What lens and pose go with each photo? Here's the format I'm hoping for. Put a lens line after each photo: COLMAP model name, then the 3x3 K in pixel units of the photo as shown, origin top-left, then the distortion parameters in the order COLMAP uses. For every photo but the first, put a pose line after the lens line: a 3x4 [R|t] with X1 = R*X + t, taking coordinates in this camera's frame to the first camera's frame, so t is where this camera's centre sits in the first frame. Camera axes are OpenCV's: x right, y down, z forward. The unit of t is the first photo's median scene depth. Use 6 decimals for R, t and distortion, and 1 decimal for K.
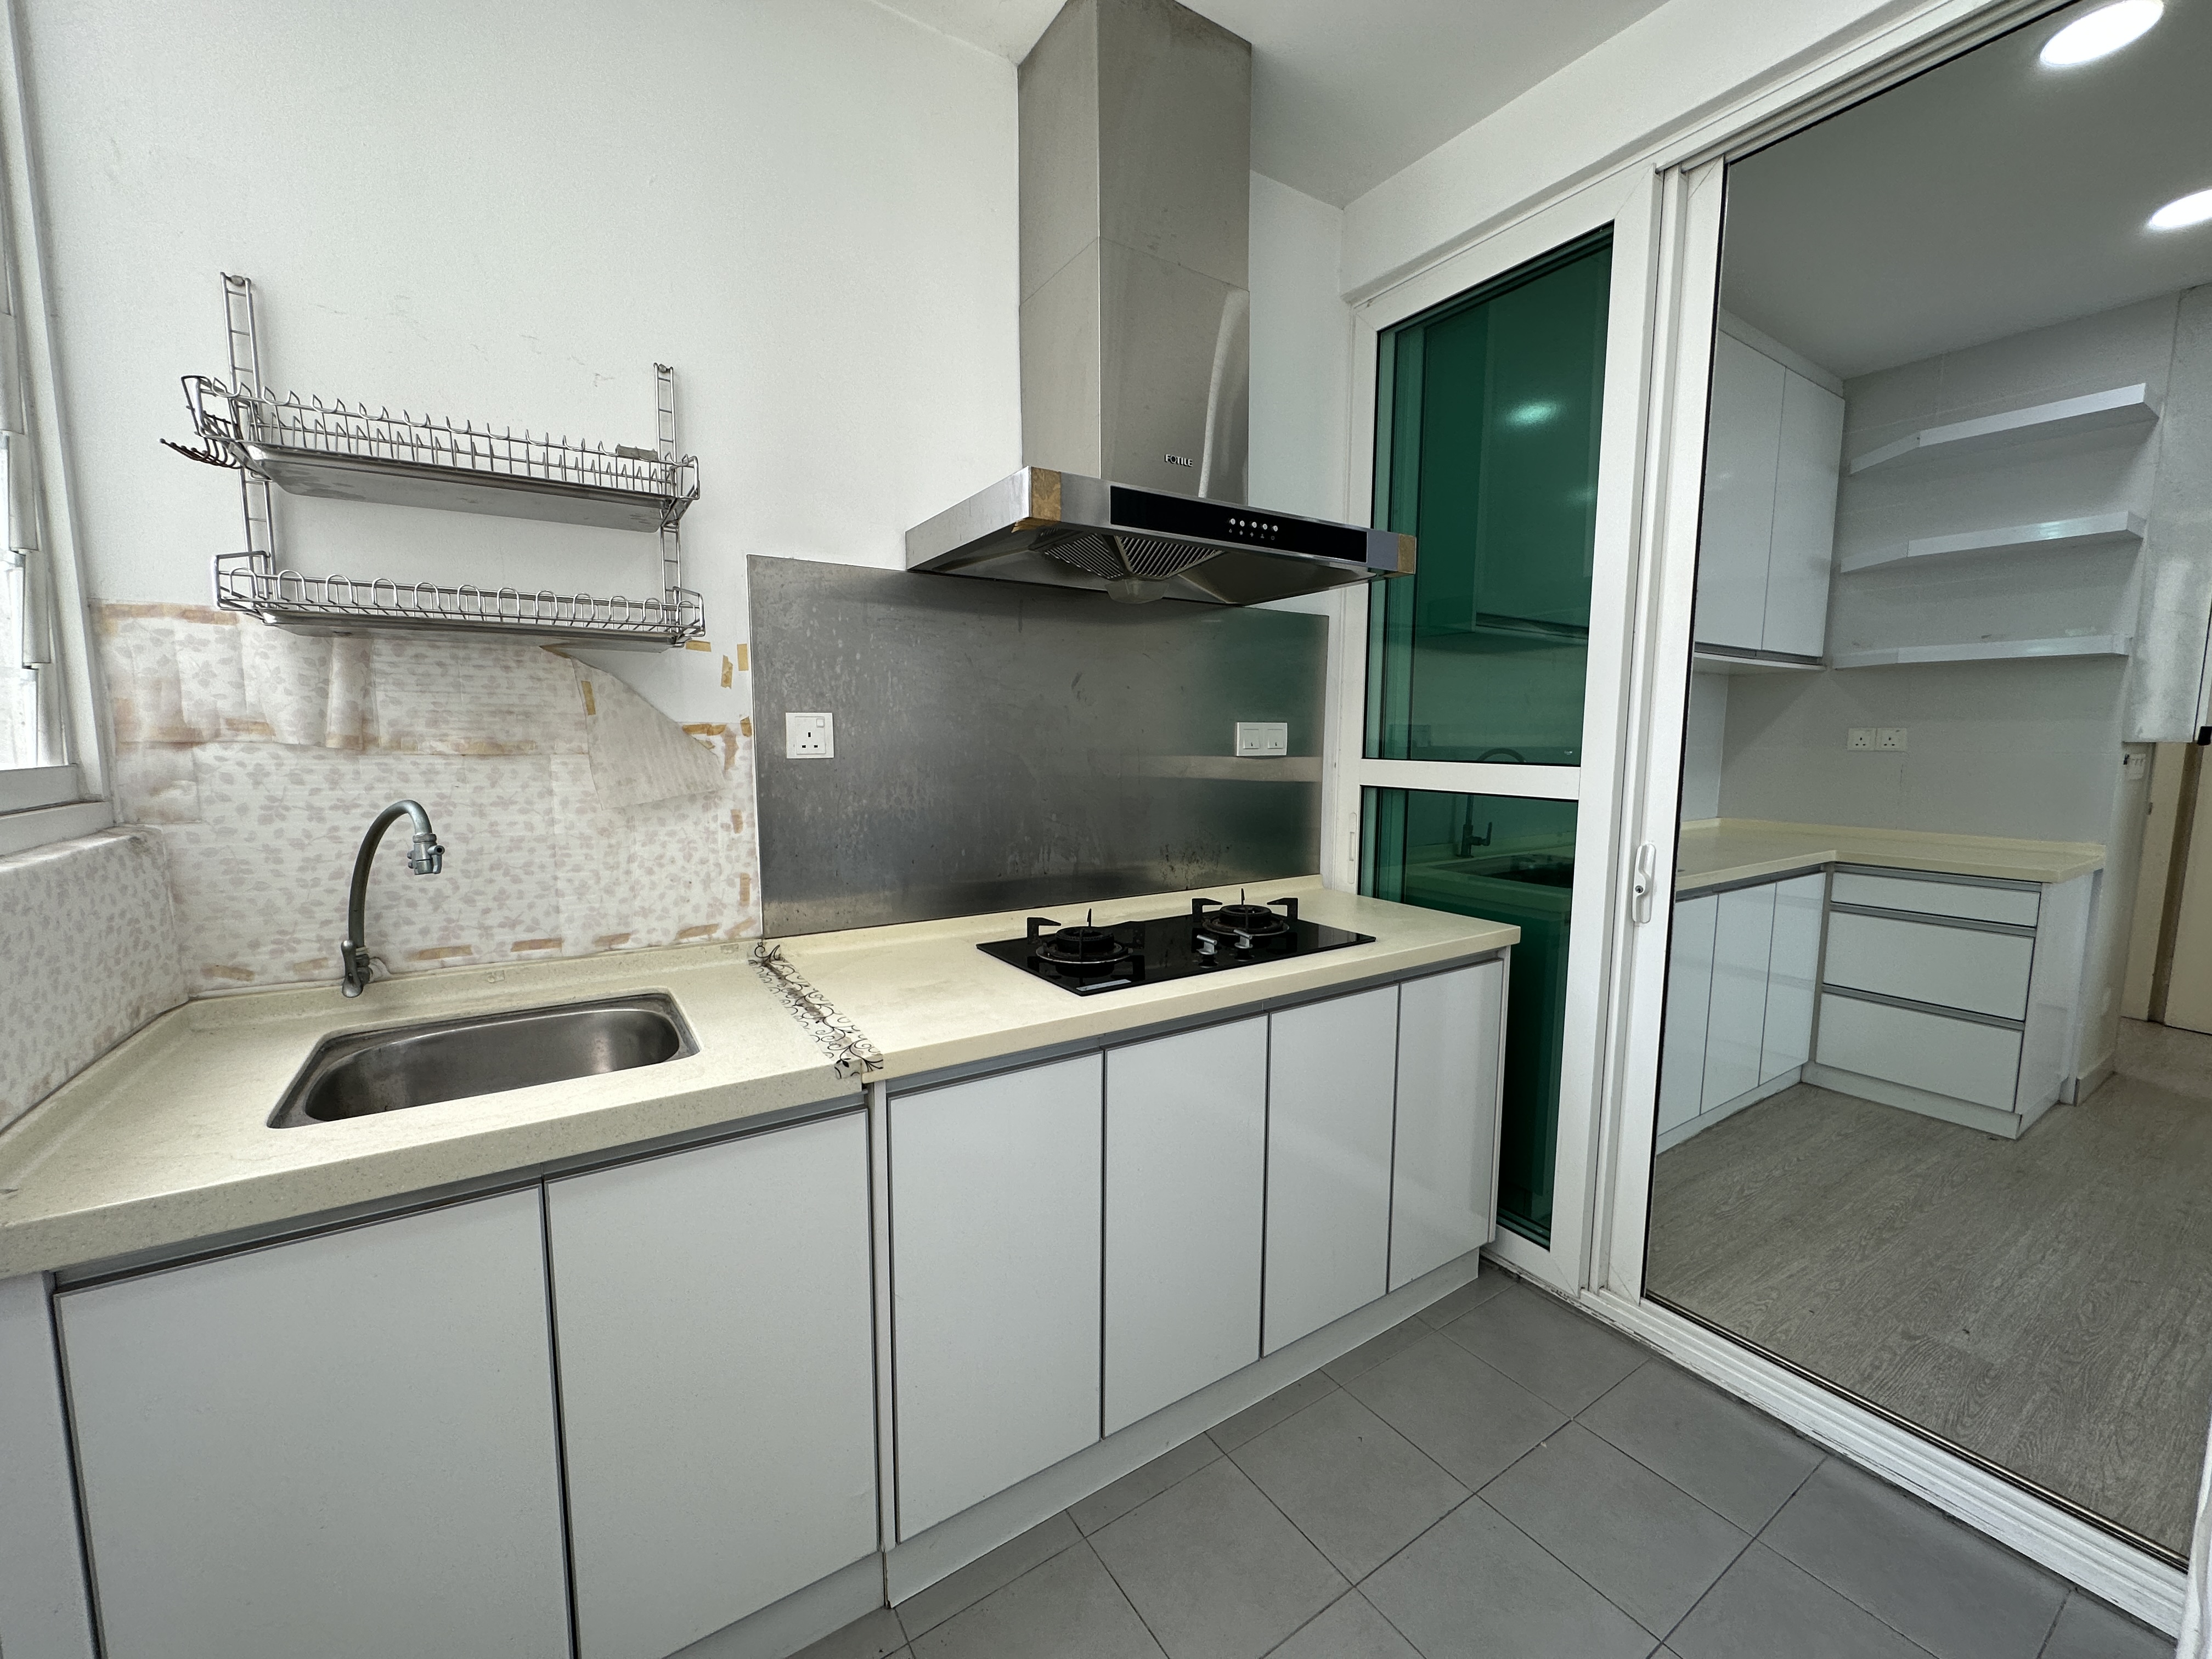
lens RADIAL K [[887.7, 0, 1113.0], [0, 887.7, 829.1], [0, 0, 1]] dist [0.000419, -0.000134]
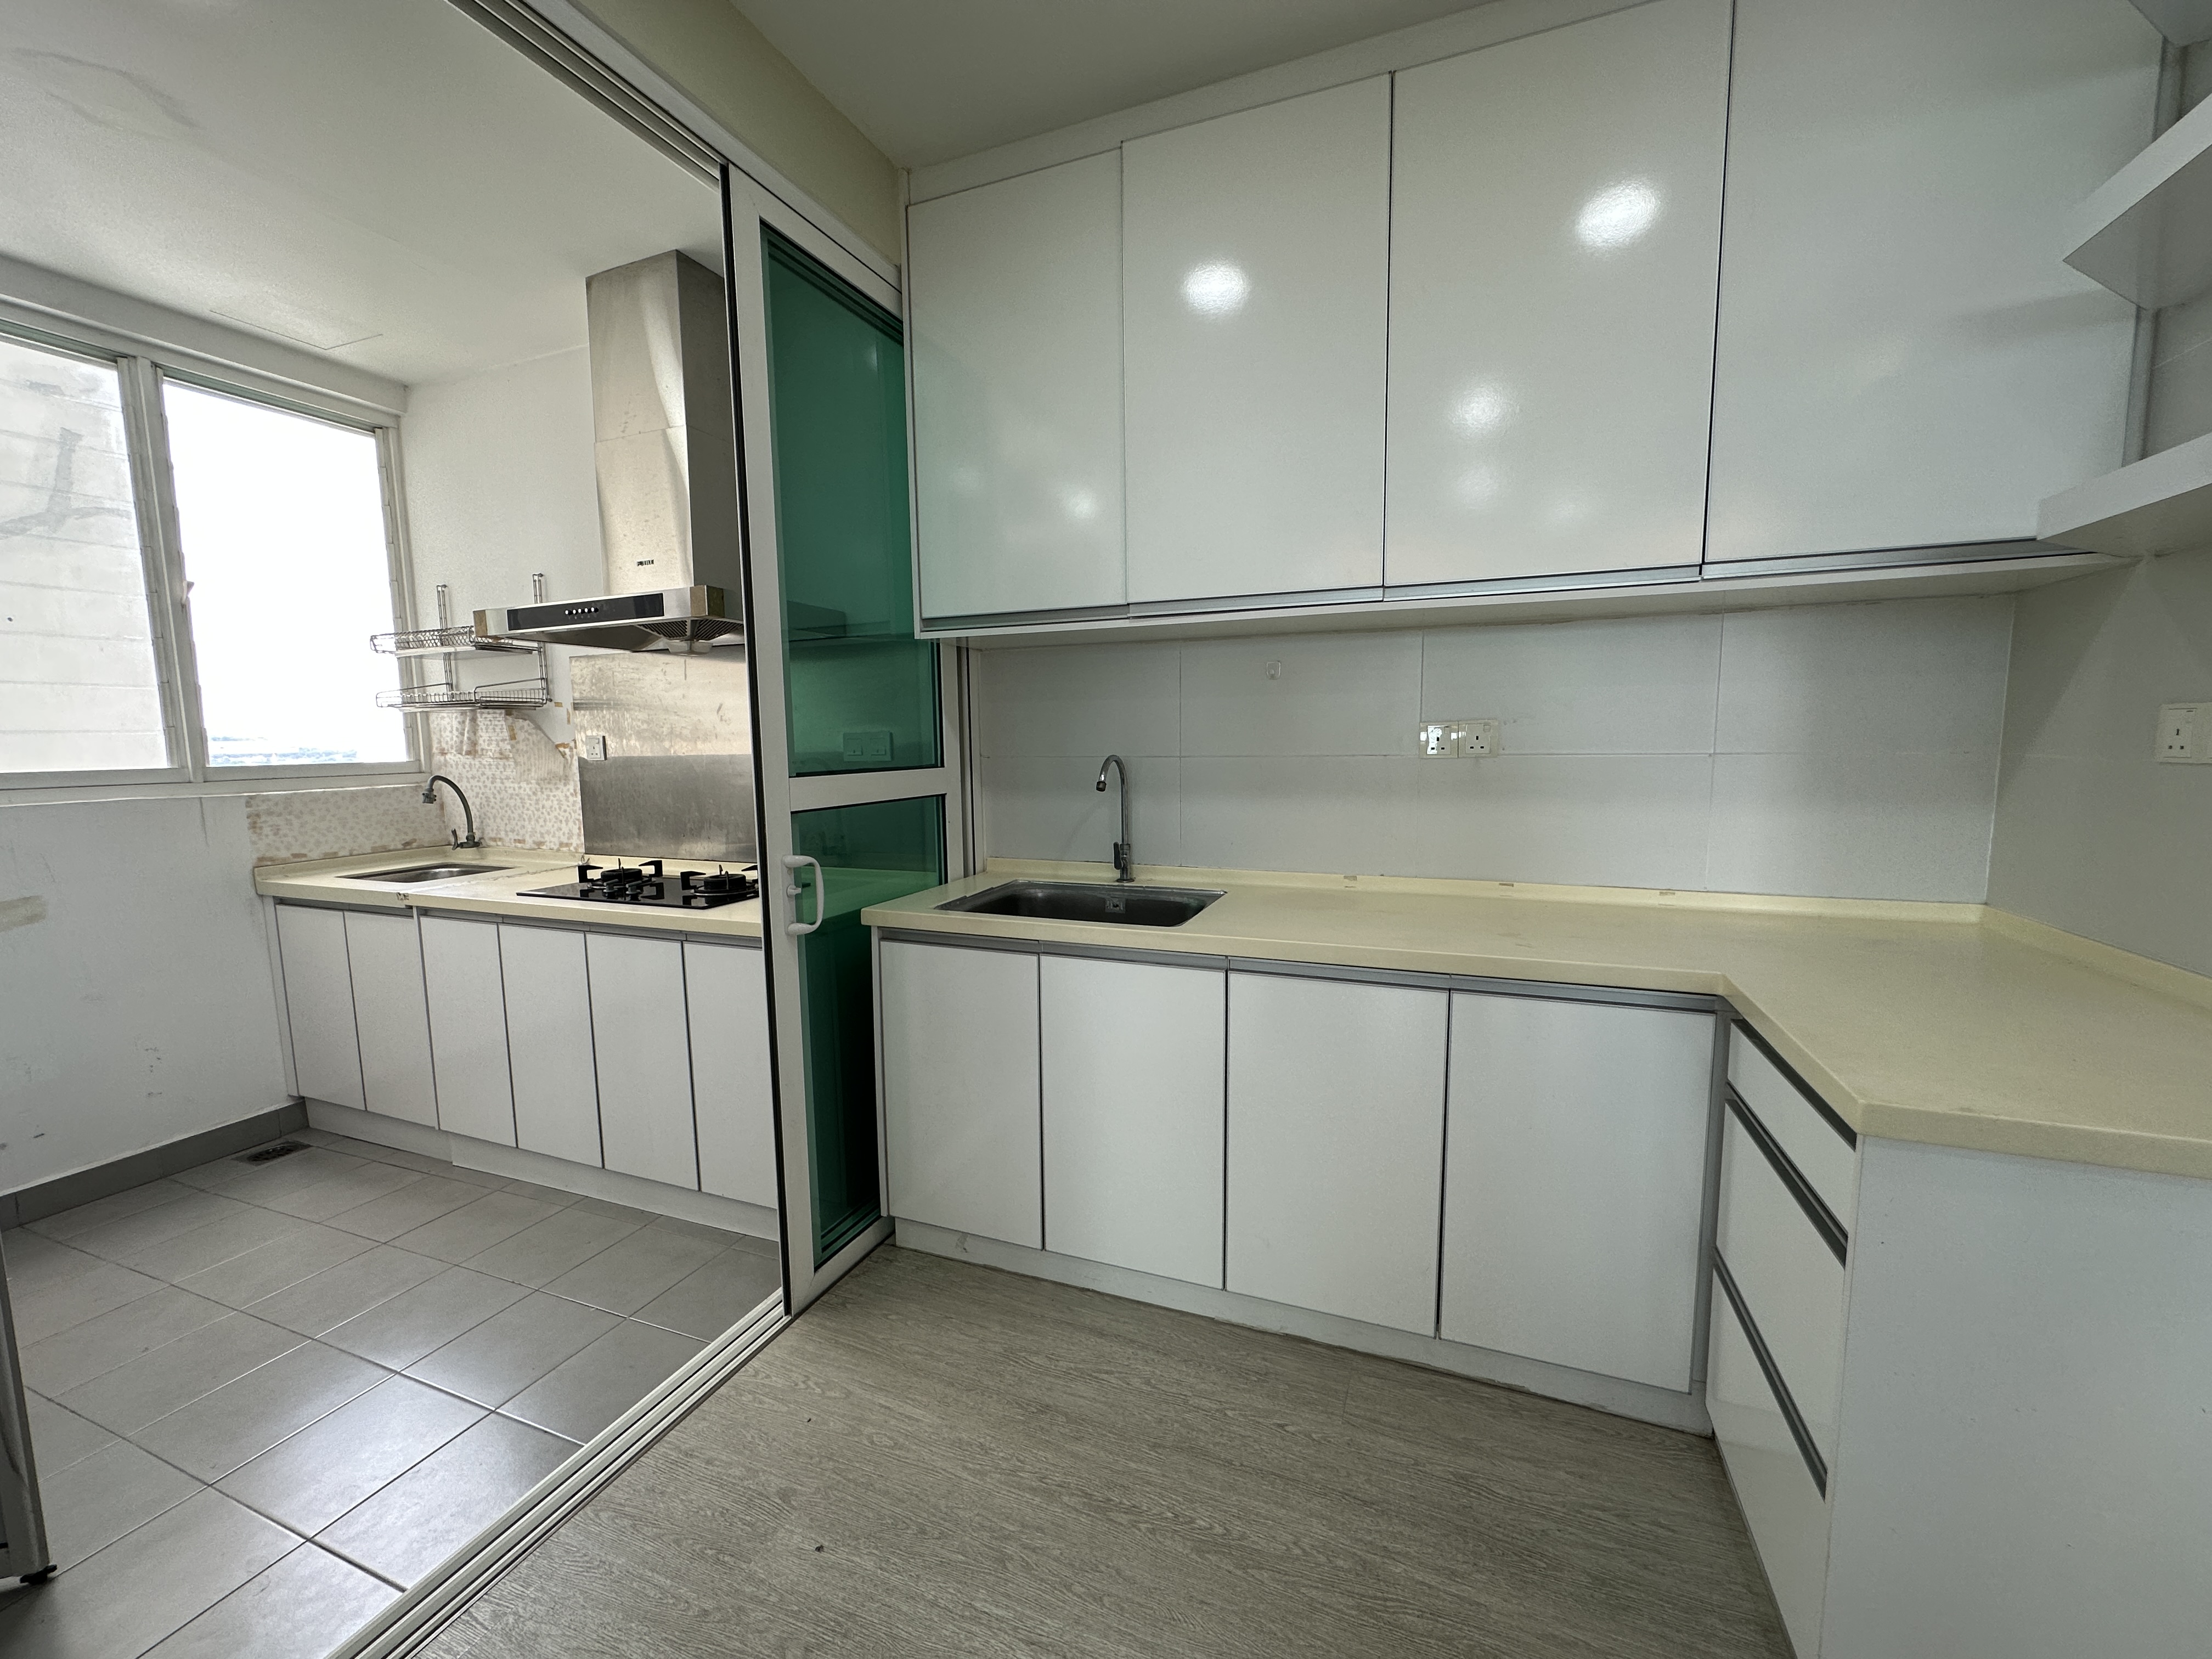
lens RADIAL K [[887.7, 0, 1110.9], [0, 887.7, 832.4], [0, 0, 1]] dist [0.000419, -0.000134]
pose [[0.568726, 0.075977, -0.819010, 1.981259], [-0.071543, 0.996520, 0.042764, -0.094133], [0.819410, 0.034274, 0.572183, 0.900451]]
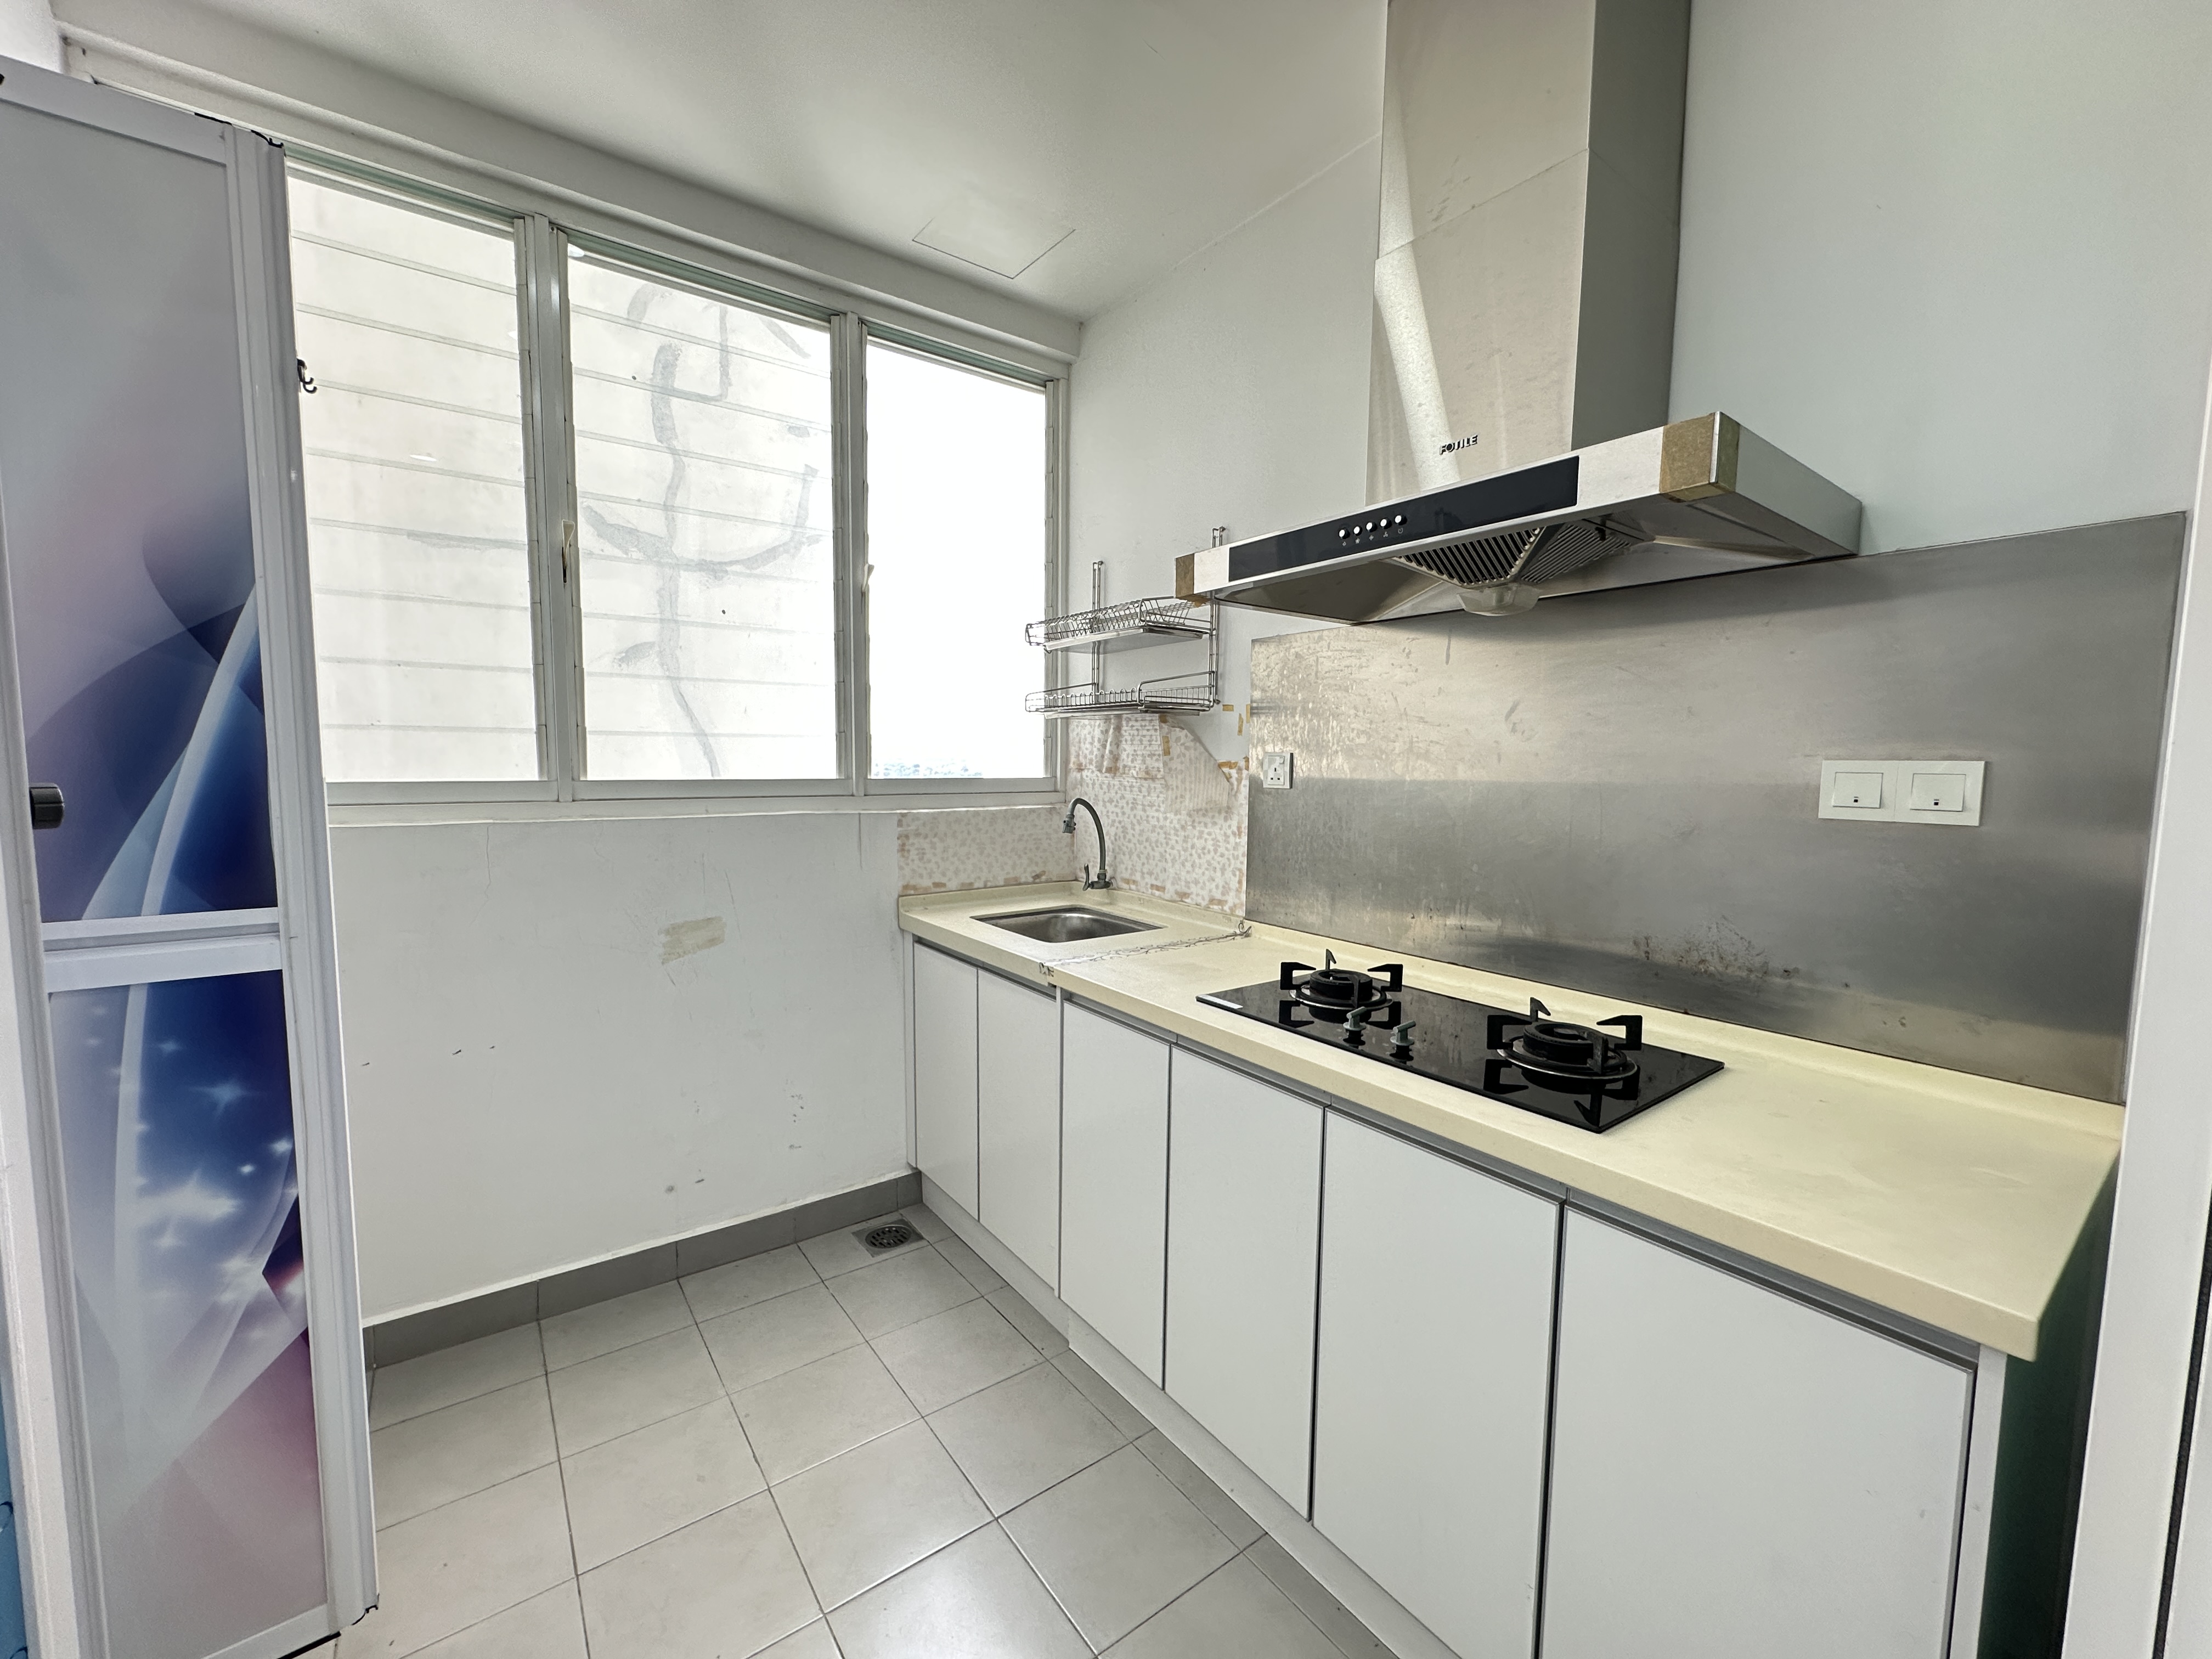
lens RADIAL K [[887.7, 0, 1106.4], [0, 887.7, 833.9], [0, 0, 1]] dist [0.000419, -0.000134]
pose [[0.057821, 0.083442, -0.994834, 1.010788], [-0.119068, 0.989964, 0.076113, -0.090082], [0.991201, 0.114052, 0.067176, 0.741118]]
